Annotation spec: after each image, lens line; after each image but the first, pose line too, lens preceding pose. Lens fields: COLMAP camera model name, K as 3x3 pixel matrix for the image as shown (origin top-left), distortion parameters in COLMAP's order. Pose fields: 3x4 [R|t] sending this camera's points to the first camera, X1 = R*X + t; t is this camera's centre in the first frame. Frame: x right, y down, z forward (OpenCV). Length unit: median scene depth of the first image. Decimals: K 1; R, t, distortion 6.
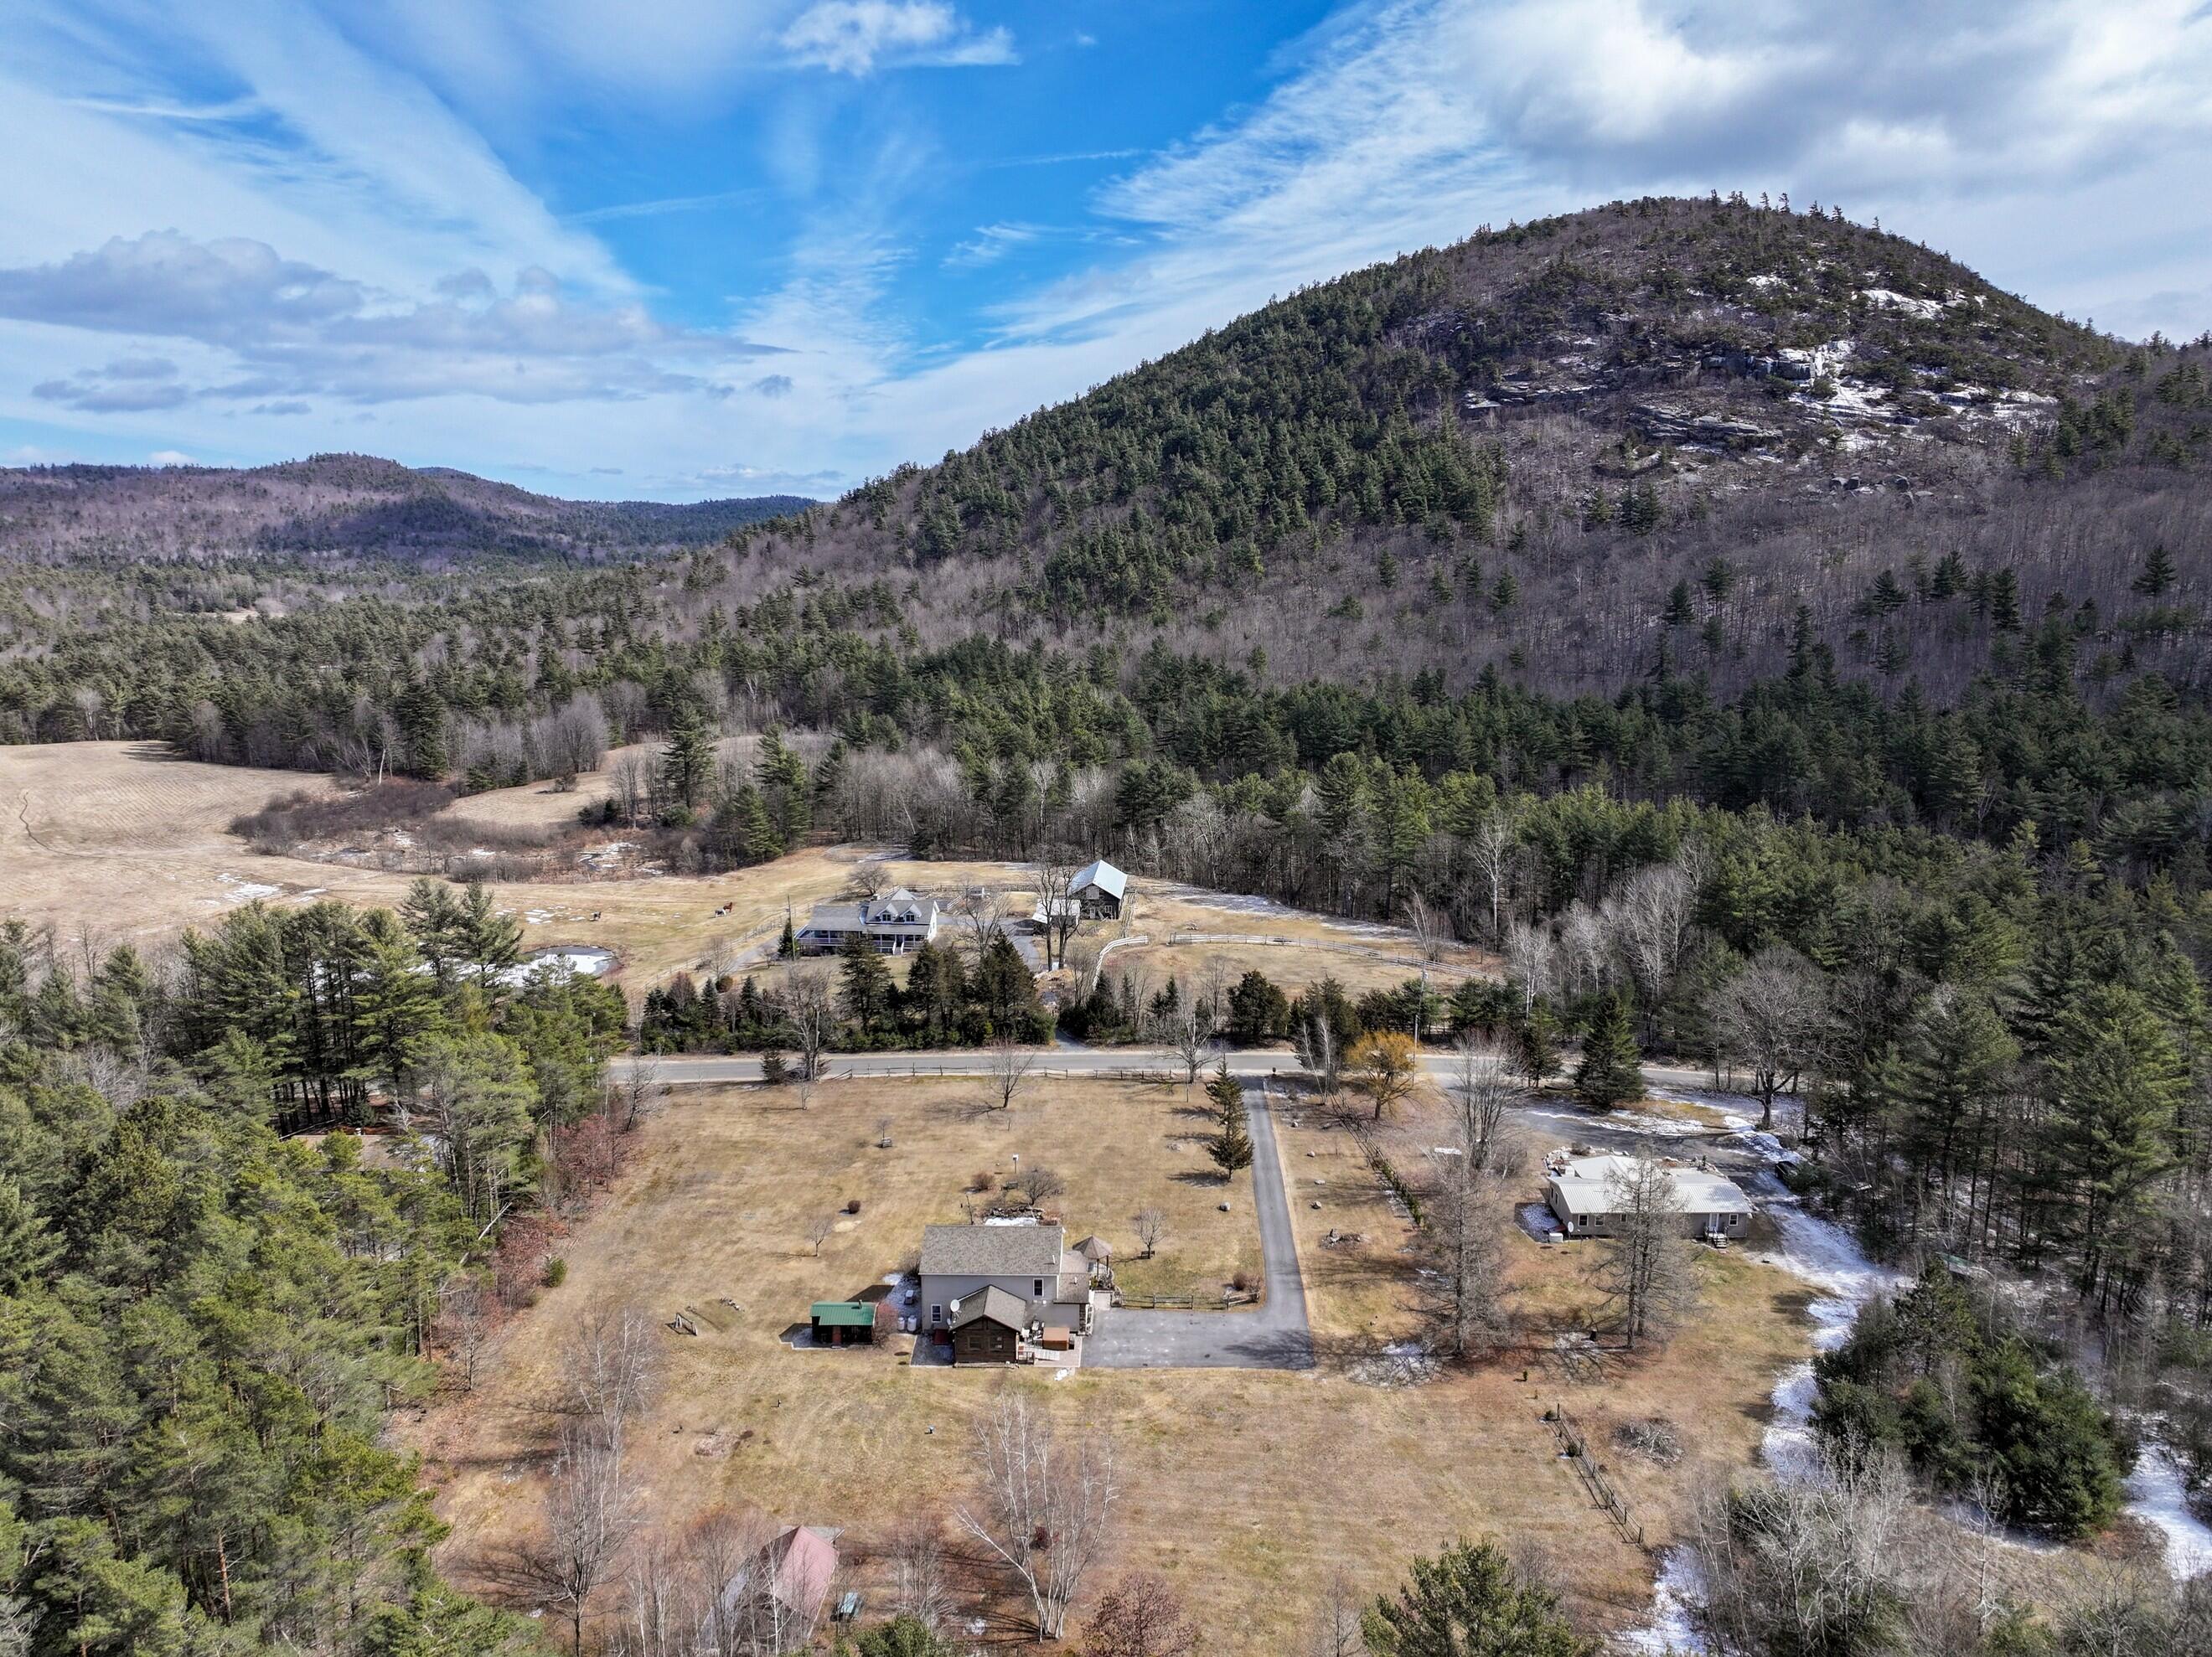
lens RADIAL K [[1564.9, 0, 1107.8], [0, 1564.9, 821.5], [0, 0, 1]] dist [-0.002683, 0.022131]
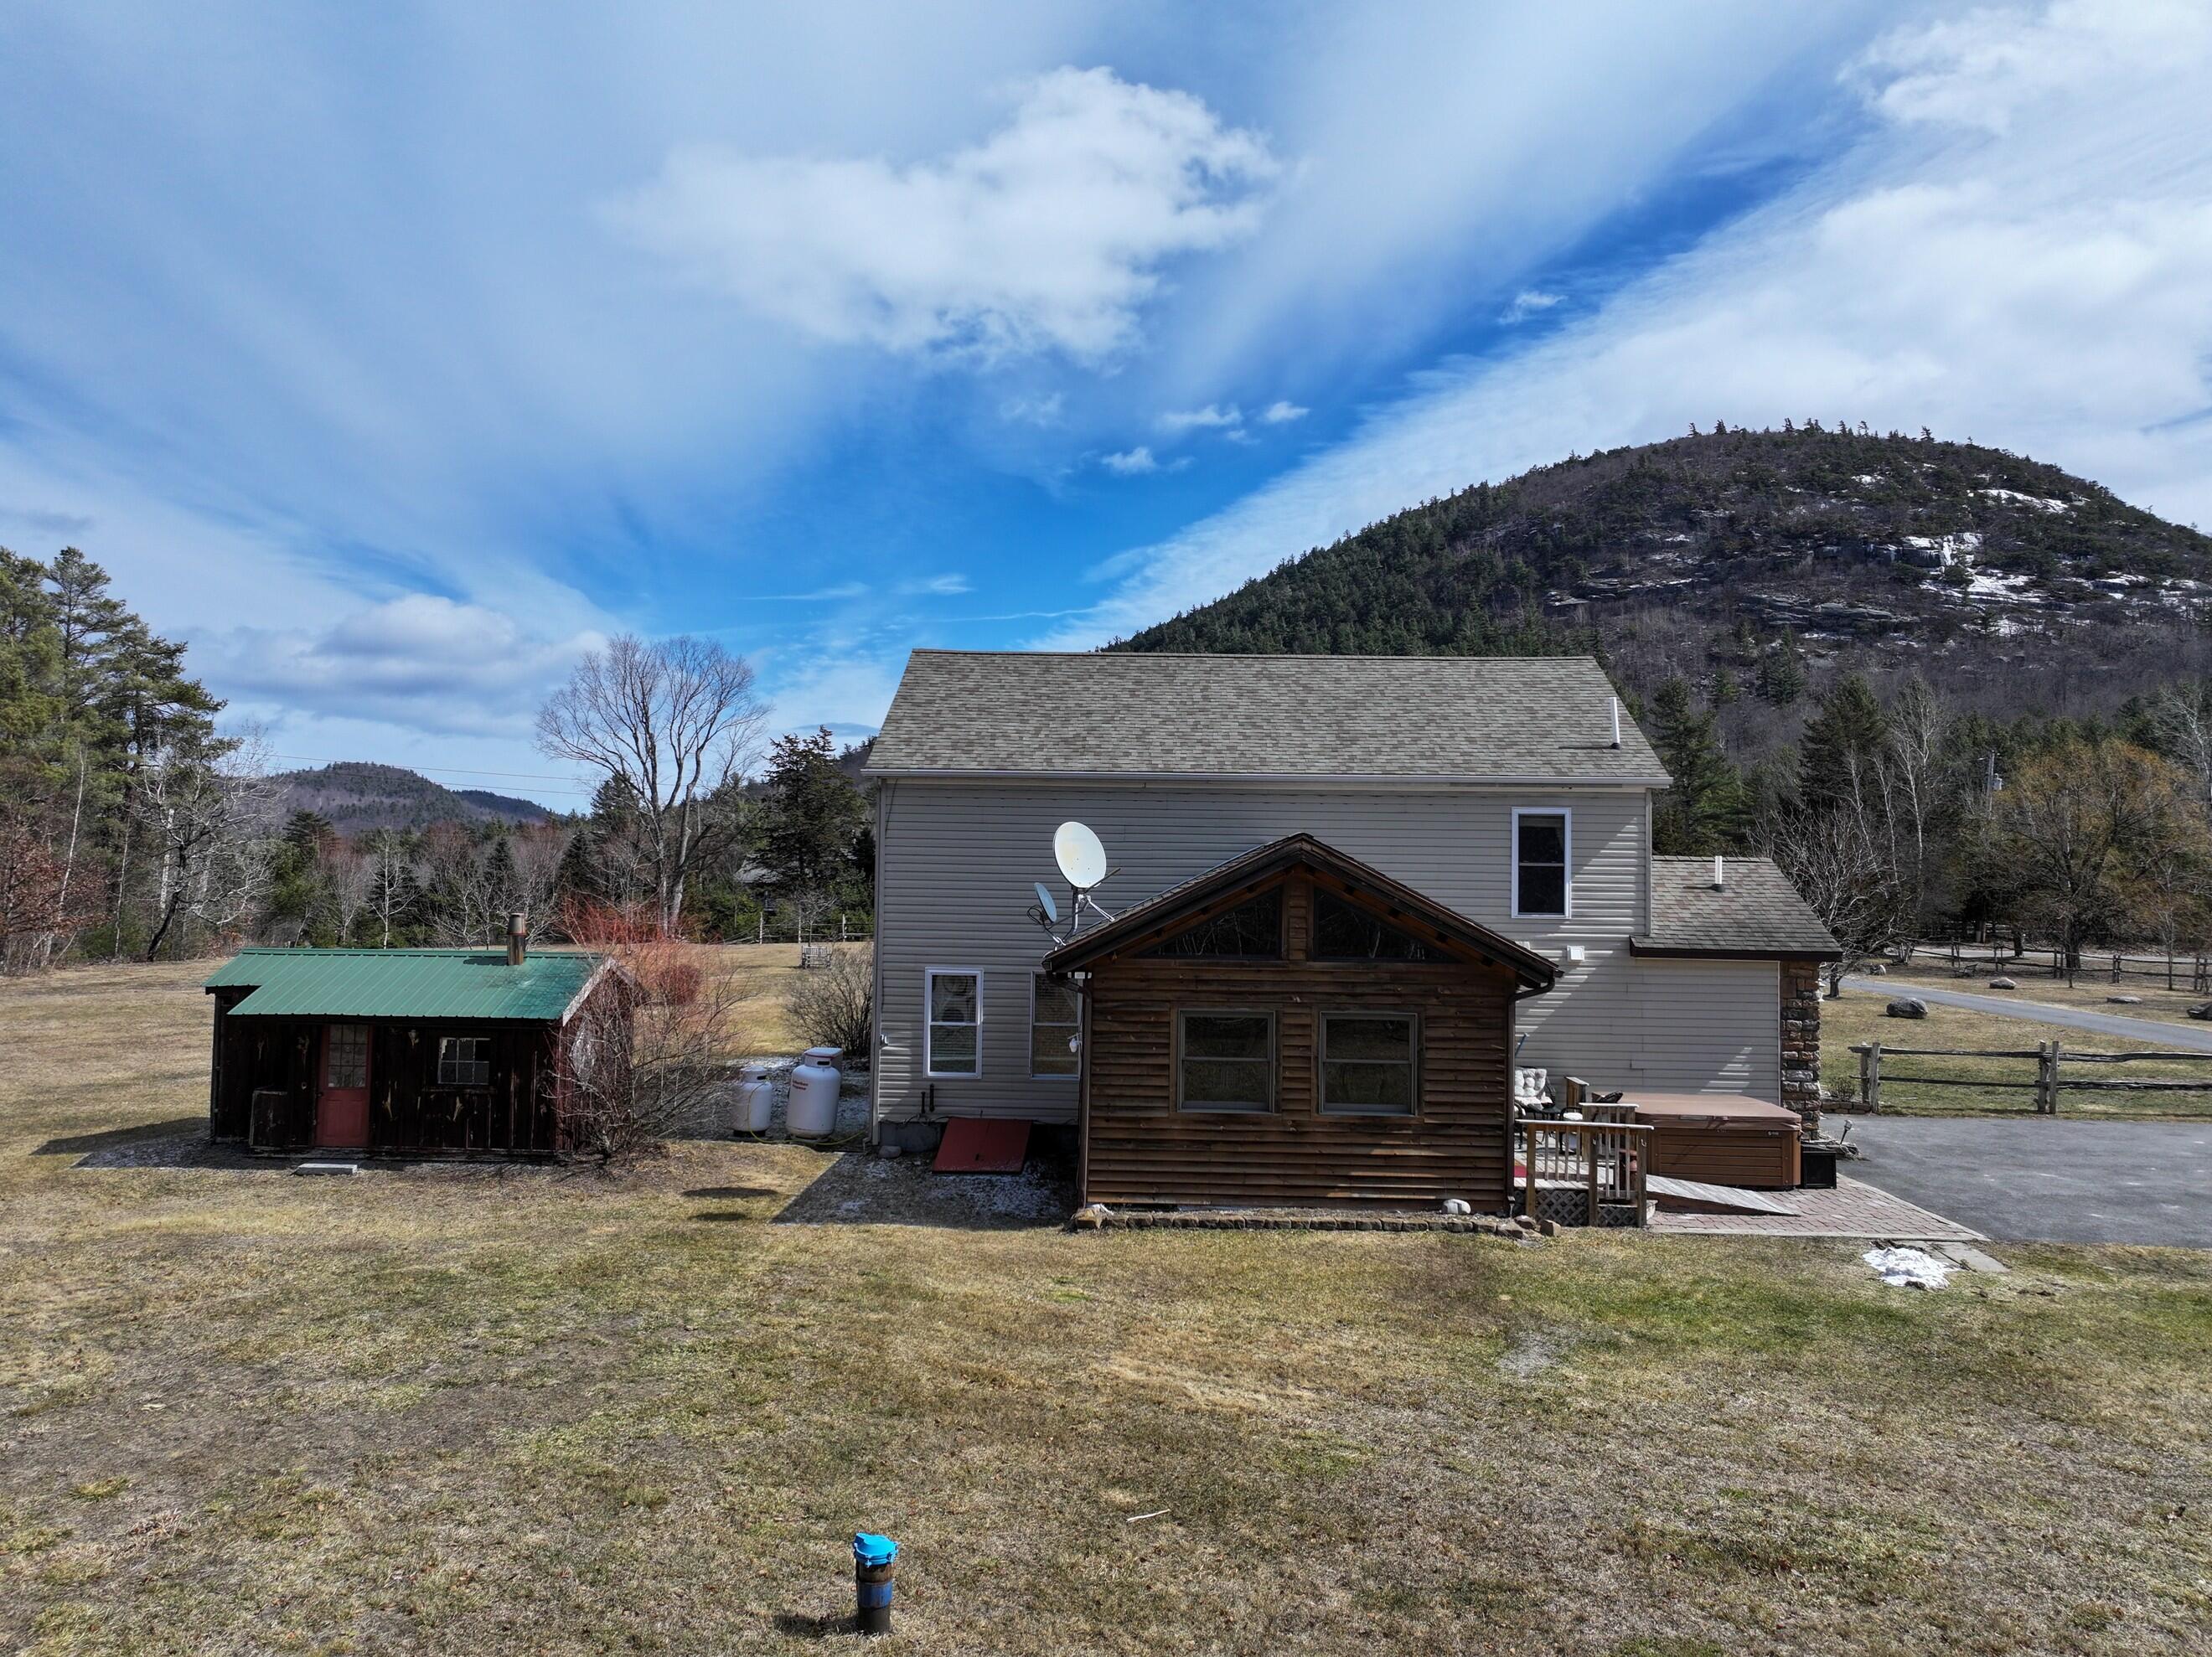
lens RADIAL K [[1564.9, 0, 1108.3], [0, 1564.9, 823.8], [0, 0, 1]] dist [-0.002683, 0.022131]
pose [[0.999890, 0.012577, -0.007894, -0.017361], [-0.014005, 0.975439, -0.219822, 0.062869], [0.004936, 0.219909, 0.975508, 0.156252]]
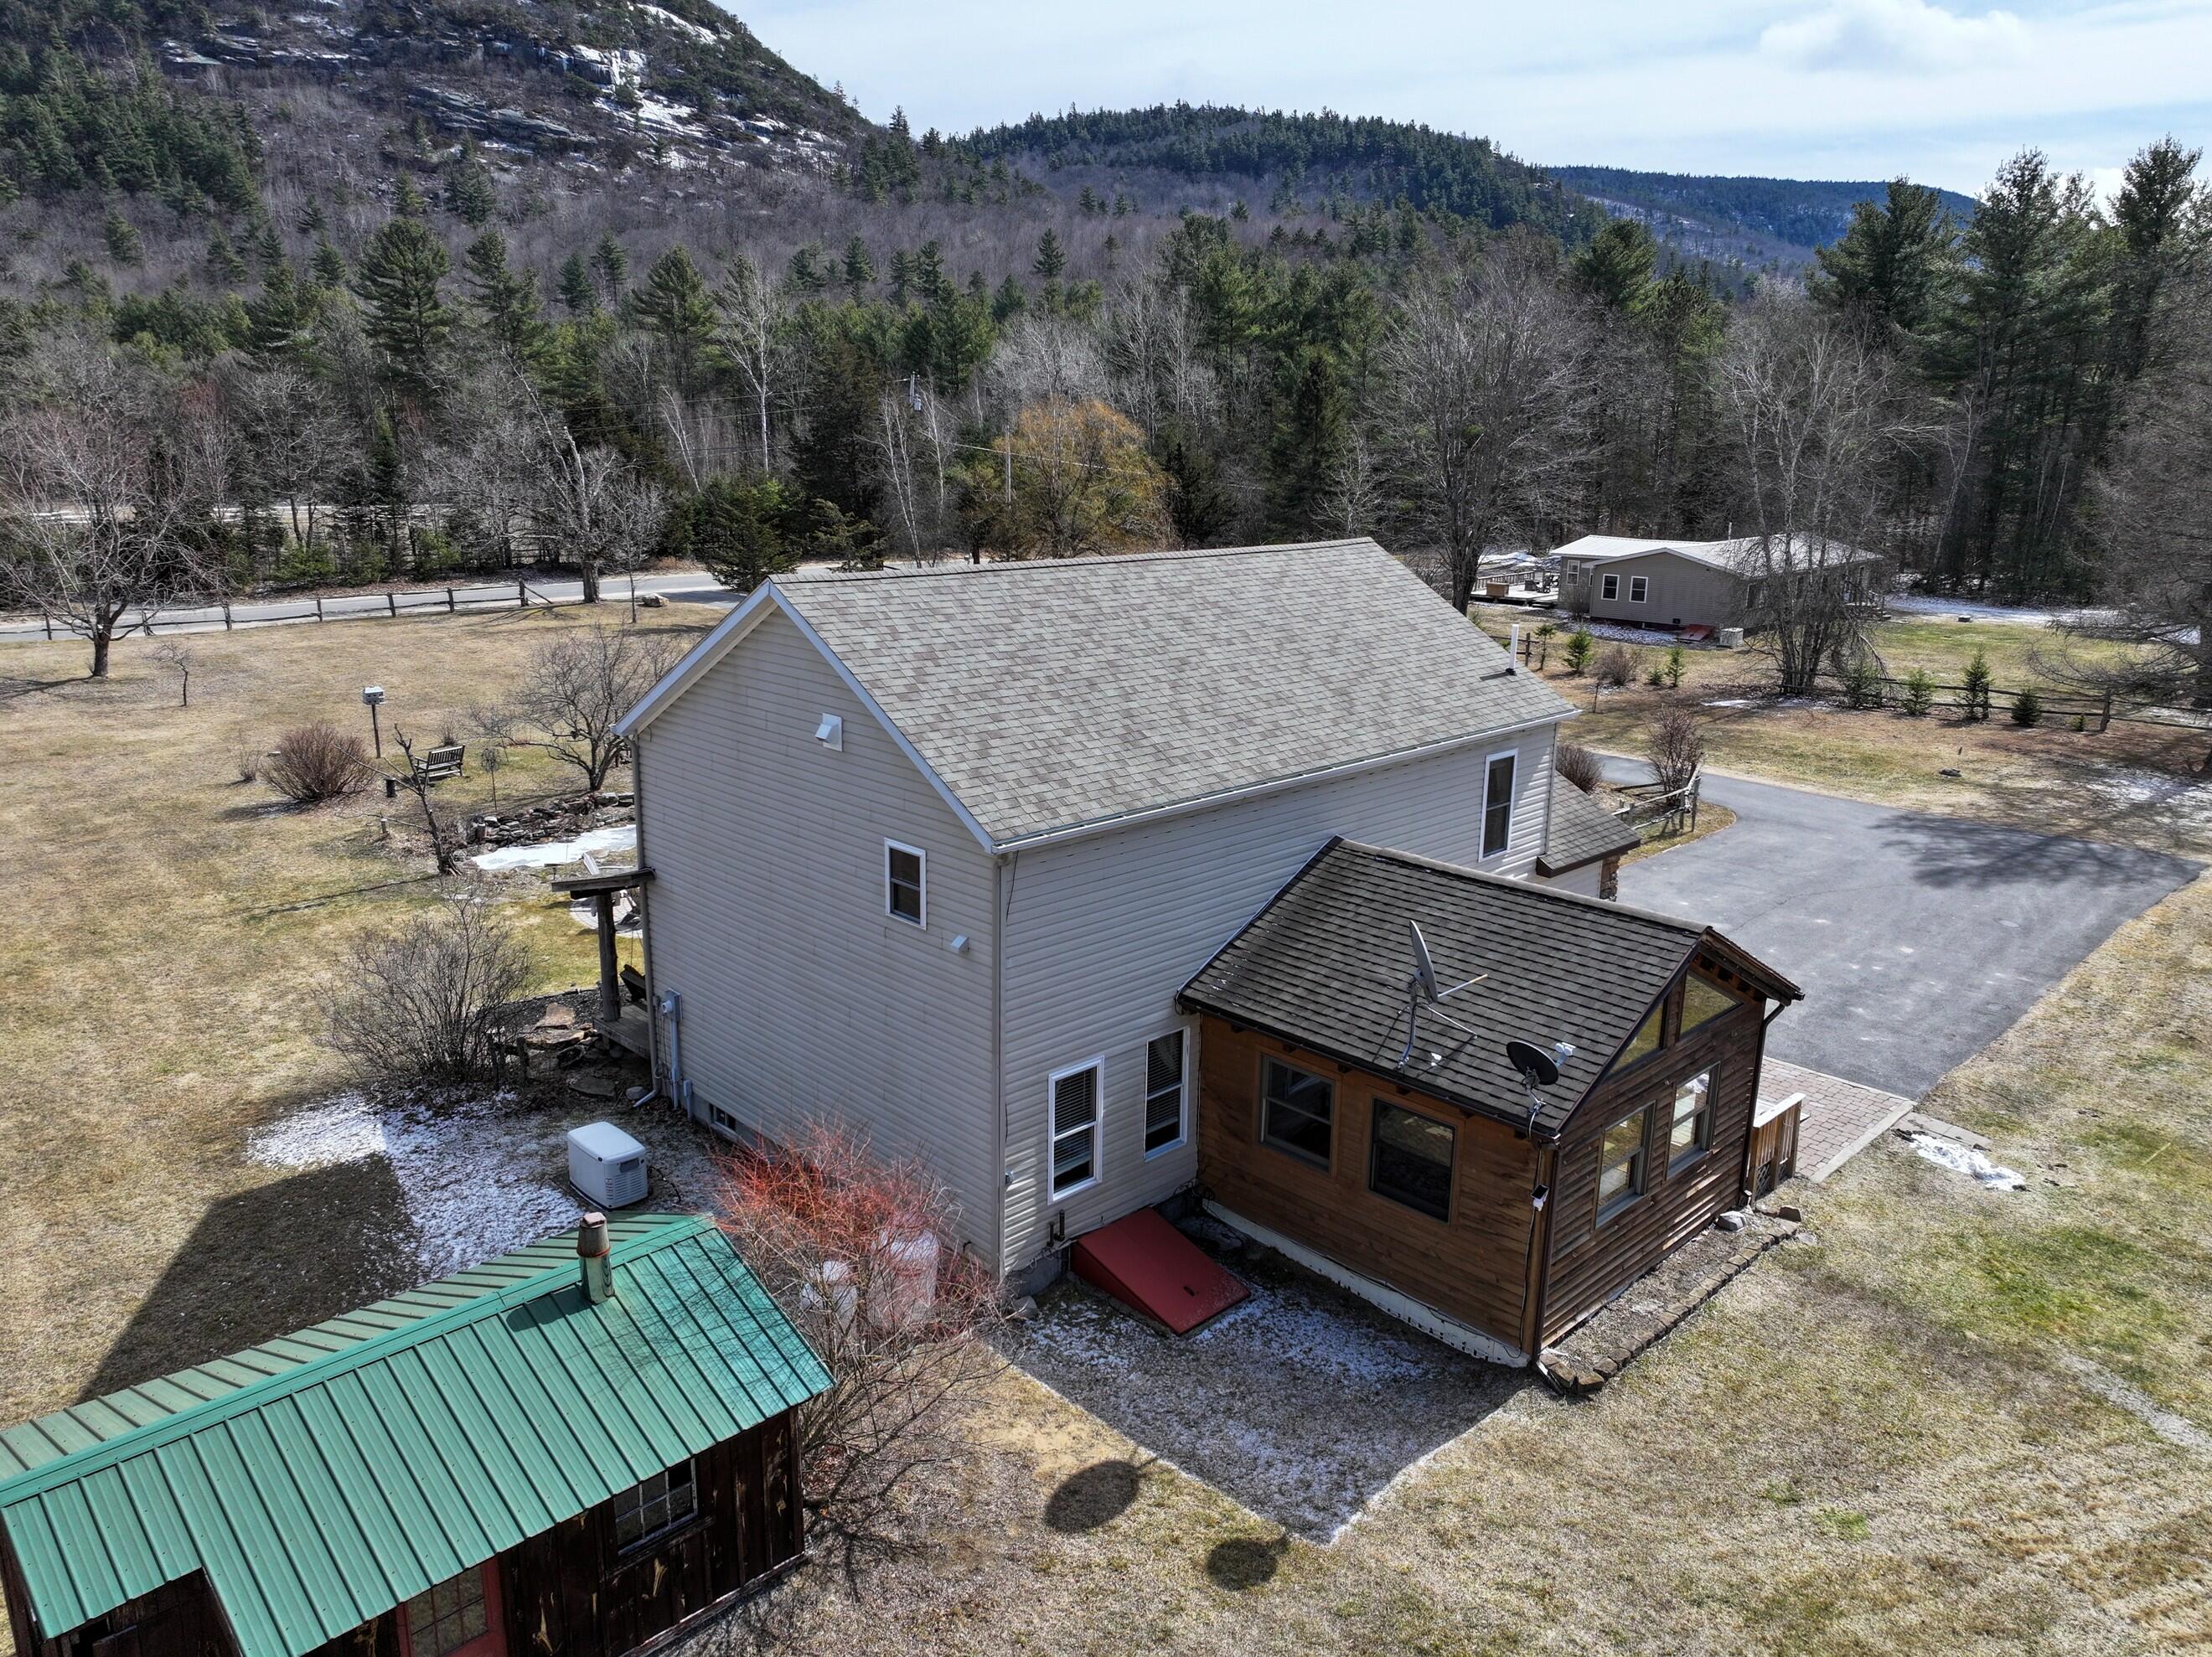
lens RADIAL K [[1564.9, 0, 1115.3], [0, 1564.9, 823.8], [0, 0, 1]] dist [-0.002683, 0.022131]
pose [[0.697813, -0.168217, 0.696247, -0.037838], [0.115146, 0.985735, 0.122754, 0.051525], [-0.706964, -0.005490, 0.707228, 0.170858]]
